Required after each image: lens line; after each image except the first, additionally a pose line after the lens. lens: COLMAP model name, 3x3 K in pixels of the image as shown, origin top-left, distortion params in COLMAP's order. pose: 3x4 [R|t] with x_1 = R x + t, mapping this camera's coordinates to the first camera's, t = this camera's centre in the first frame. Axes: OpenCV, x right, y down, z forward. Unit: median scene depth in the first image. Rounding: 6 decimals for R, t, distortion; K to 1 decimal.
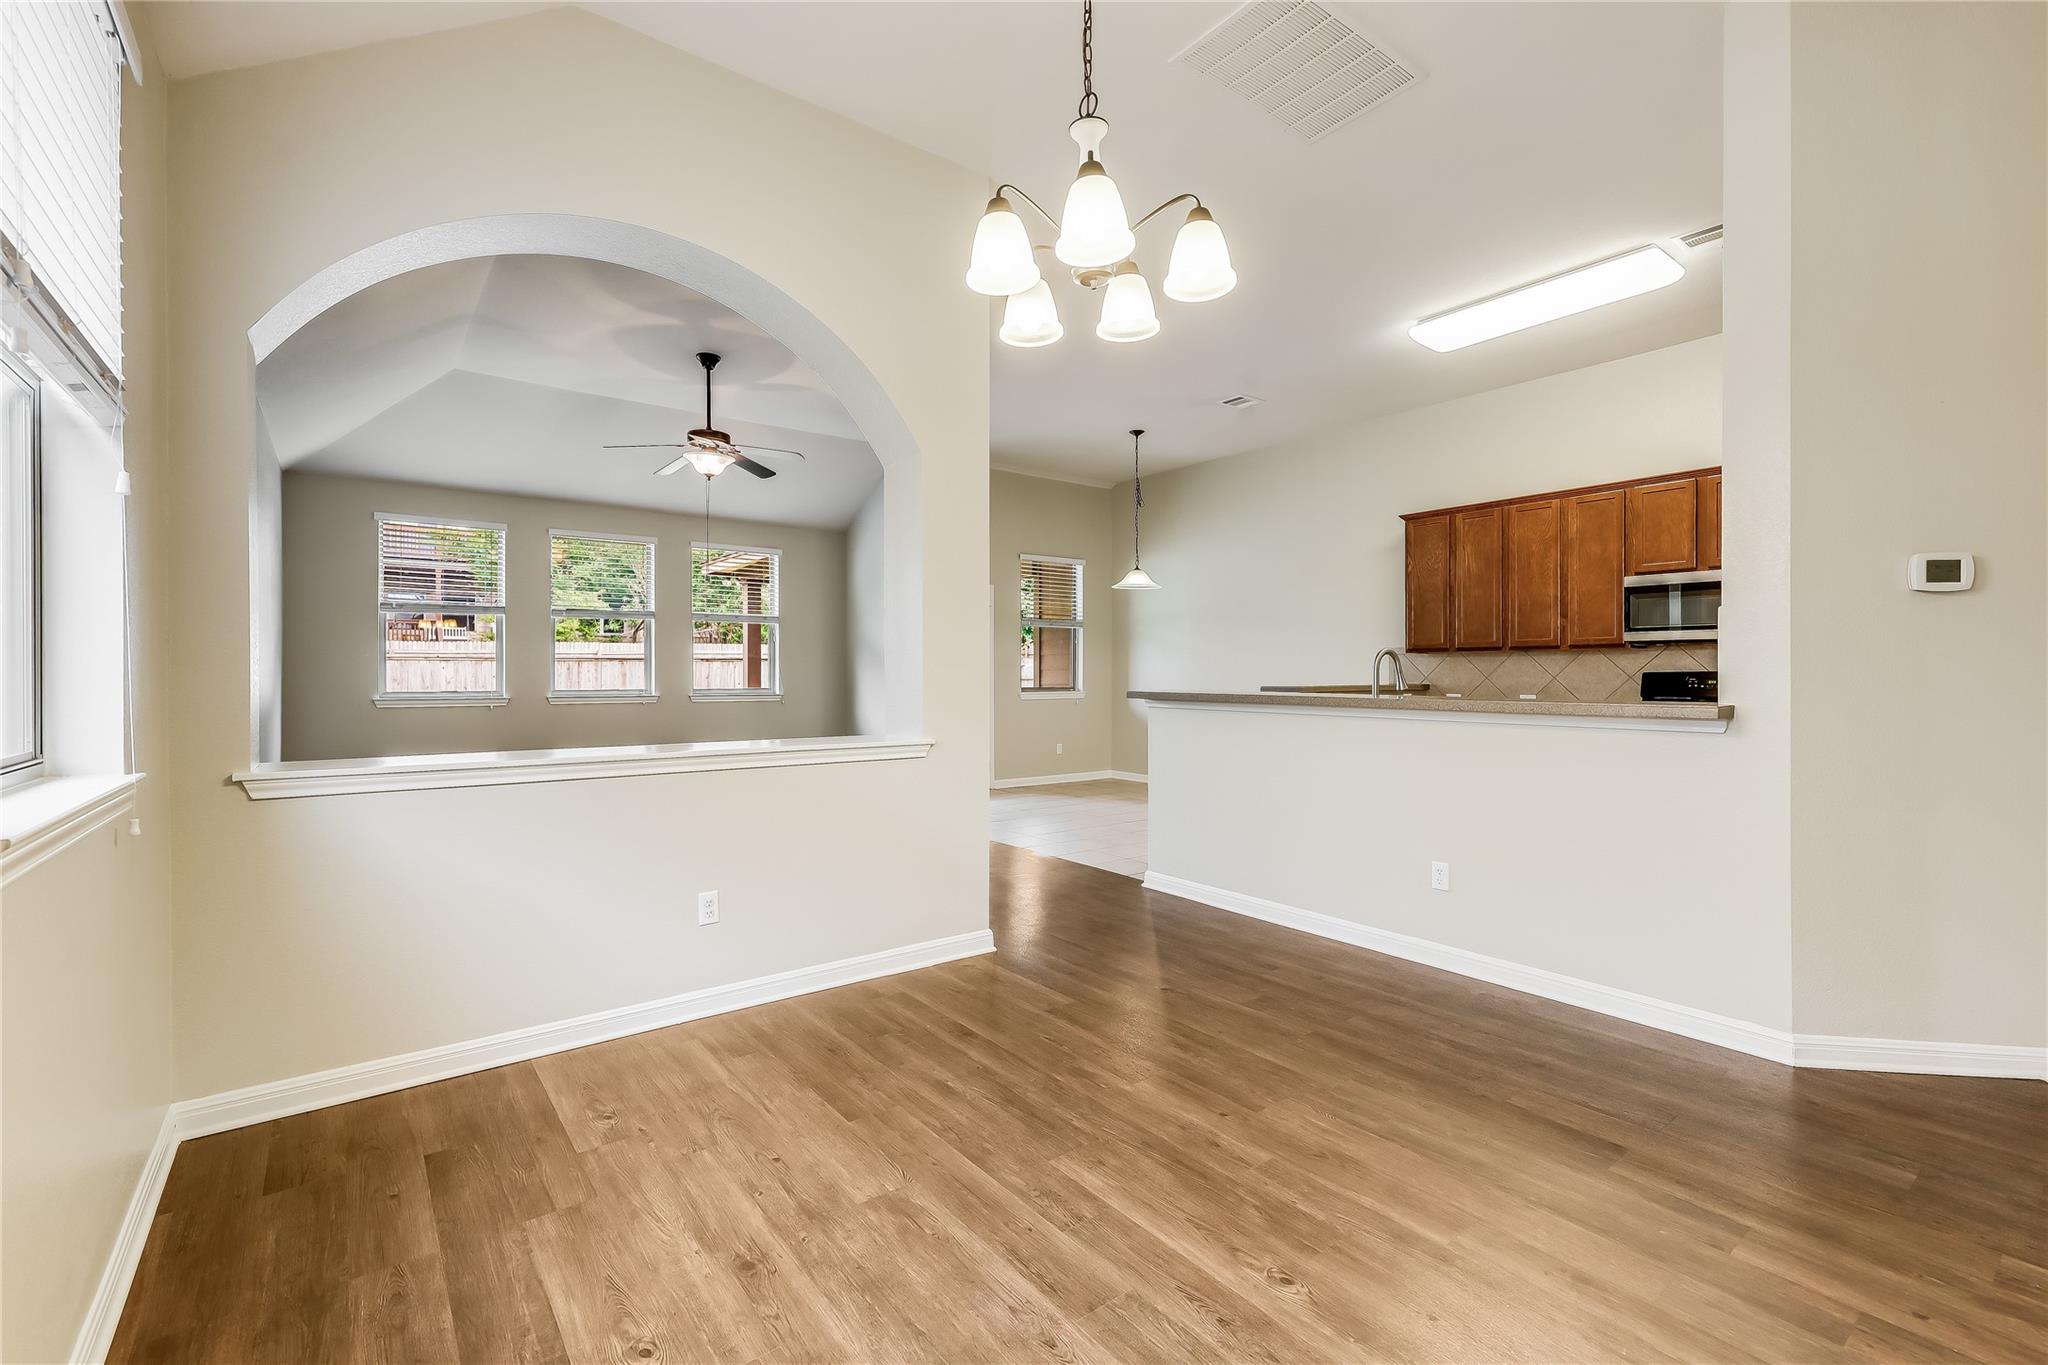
lens RADIAL K [[884.1, 0, 1013.9], [0, 884.1, 672.8], [0, 0, 1]] dist [-0.000121, 0.000292]
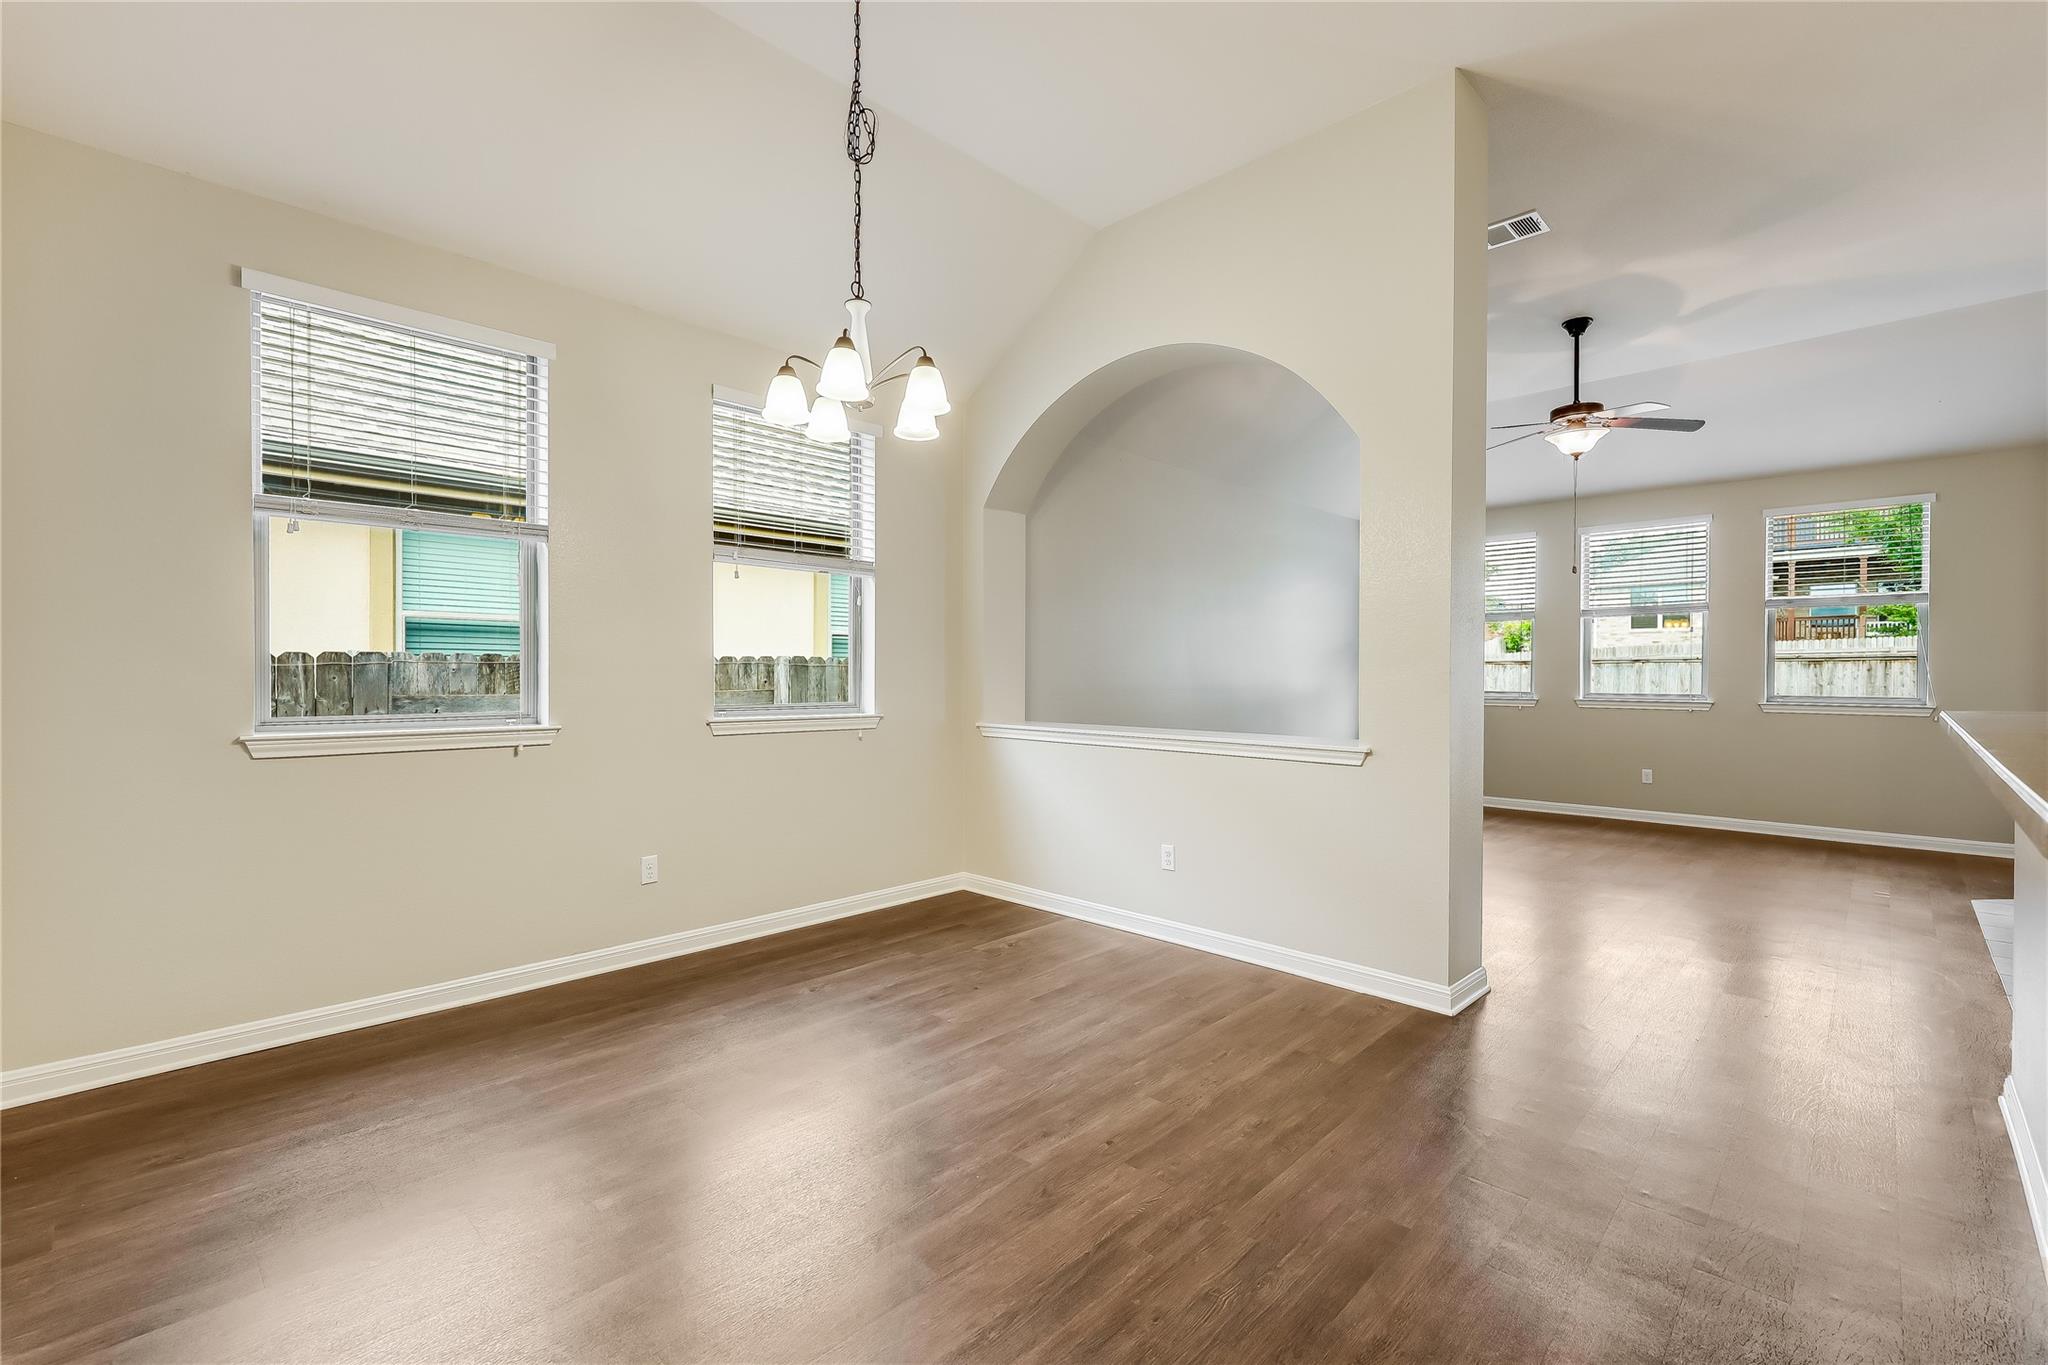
lens RADIAL K [[884.1, 0, 1008.1], [0, 884.1, 681.1], [0, 0, 1]] dist [-0.000121, 0.000292]
pose [[0.142405, 0.009418, -0.989764, 0.889483], [-0.003106, 0.999954, 0.009068, -0.001100], [0.989804, 0.001783, 0.142428, 0.585610]]
